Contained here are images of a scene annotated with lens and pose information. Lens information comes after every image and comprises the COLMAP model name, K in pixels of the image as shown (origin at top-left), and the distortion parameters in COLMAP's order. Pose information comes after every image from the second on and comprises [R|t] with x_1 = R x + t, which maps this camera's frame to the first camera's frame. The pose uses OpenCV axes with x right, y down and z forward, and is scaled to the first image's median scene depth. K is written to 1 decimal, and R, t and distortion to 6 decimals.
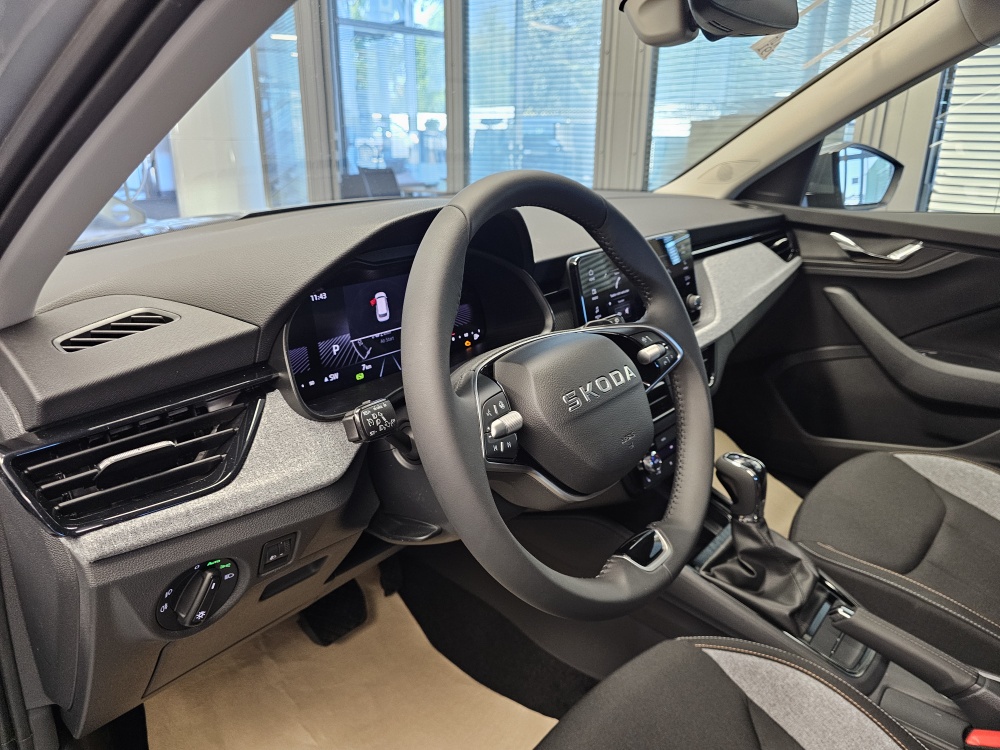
lens RADIAL K [[685.4, 0, 494.2], [0, 685.4, 360.8], [0, 0, 1]] dist [0.027306, -0.037964]
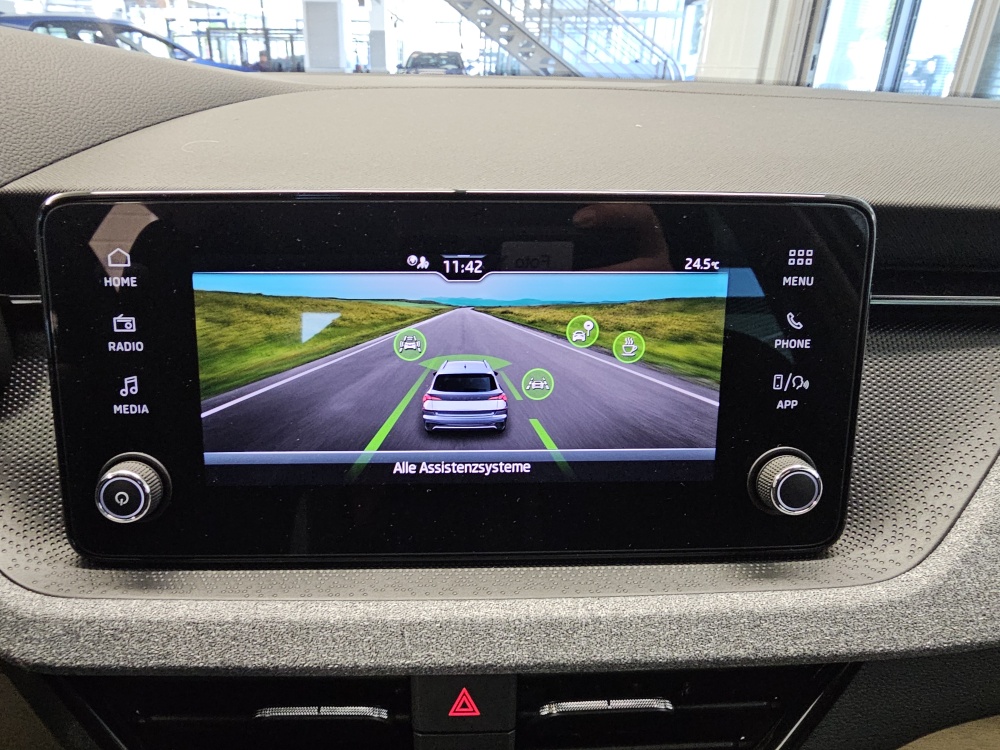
lens RADIAL K [[684.1, 0, 445.3], [0, 684.1, 375.1], [0, 0, 1]] dist [0.004483, 0.000896]
pose [[0.672849, 0.311304, -0.671092, 0.466649], [-0.245396, 0.949709, 0.194509, -0.180555], [0.697894, 0.033808, 0.715403, 0.937107]]
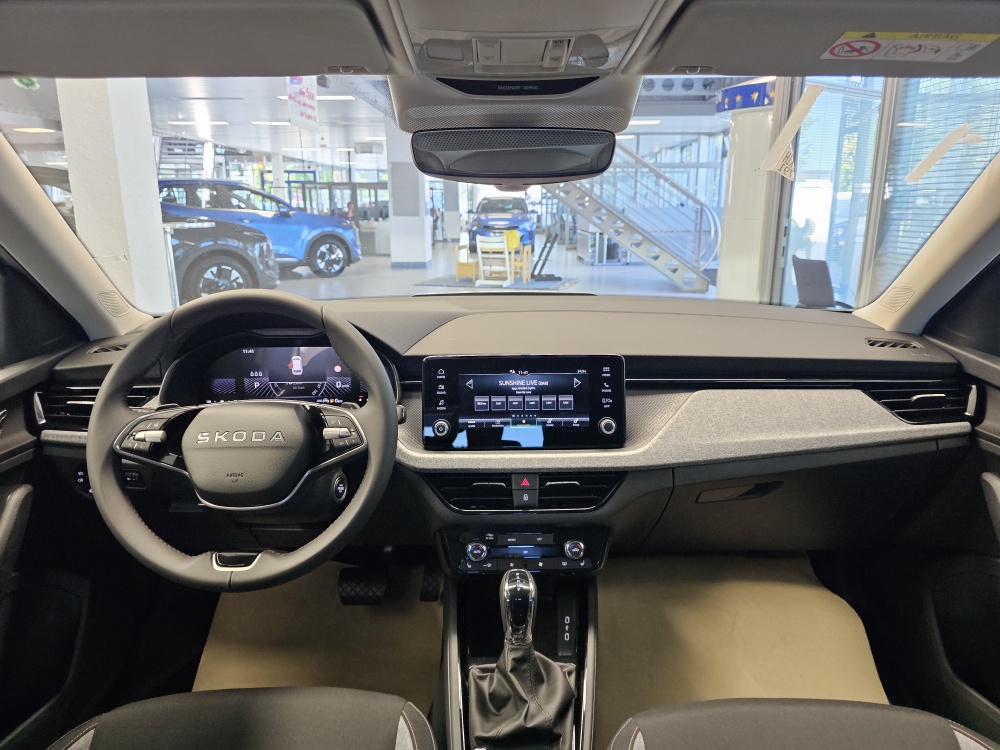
lens RADIAL K [[671.2, 0, 503.3], [0, 671.2, 368.1], [0, 0, 1]] dist [0.068410, -0.073601]
pose [[0.664790, 0.174508, -0.726362, 1.129077], [-0.233617, 0.972128, 0.019740, -0.192968], [0.709562, 0.156567, 0.687029, 0.277997]]
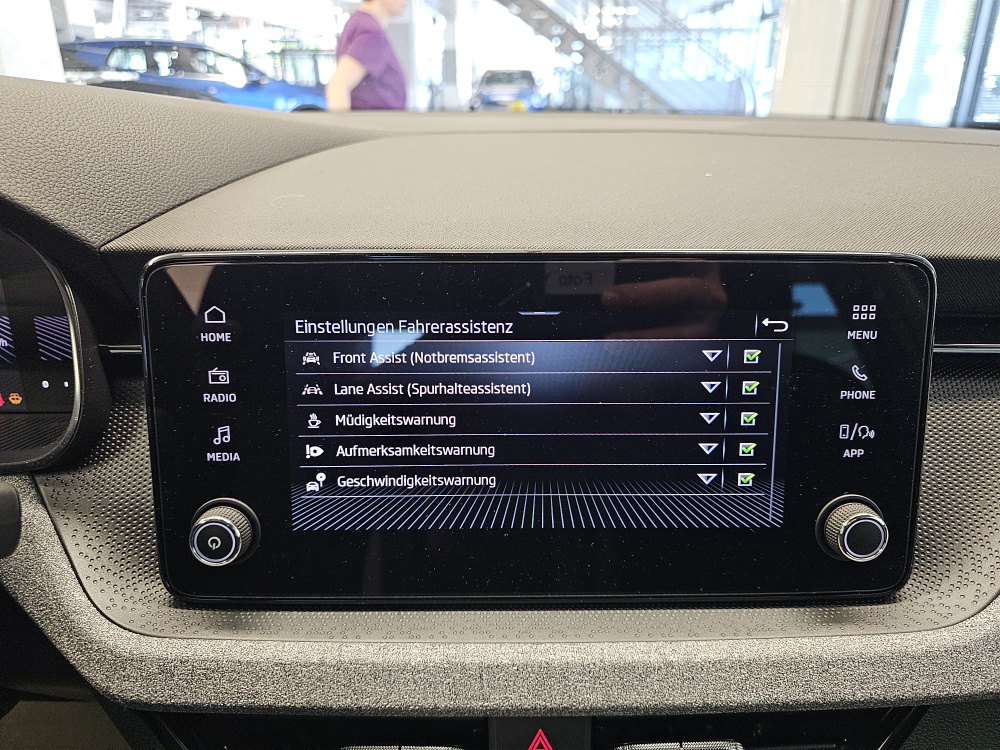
lens RADIAL K [[694.7, 0, 503.6], [0, 694.7, 373.0], [0, 0, 1]] dist [0.011933, -0.027935]
pose [[0.658577, 0.292333, -0.693410, 0.473832], [-0.242533, 0.954746, 0.172159, -0.198559], [0.712358, 0.054794, 0.699674, 0.920927]]
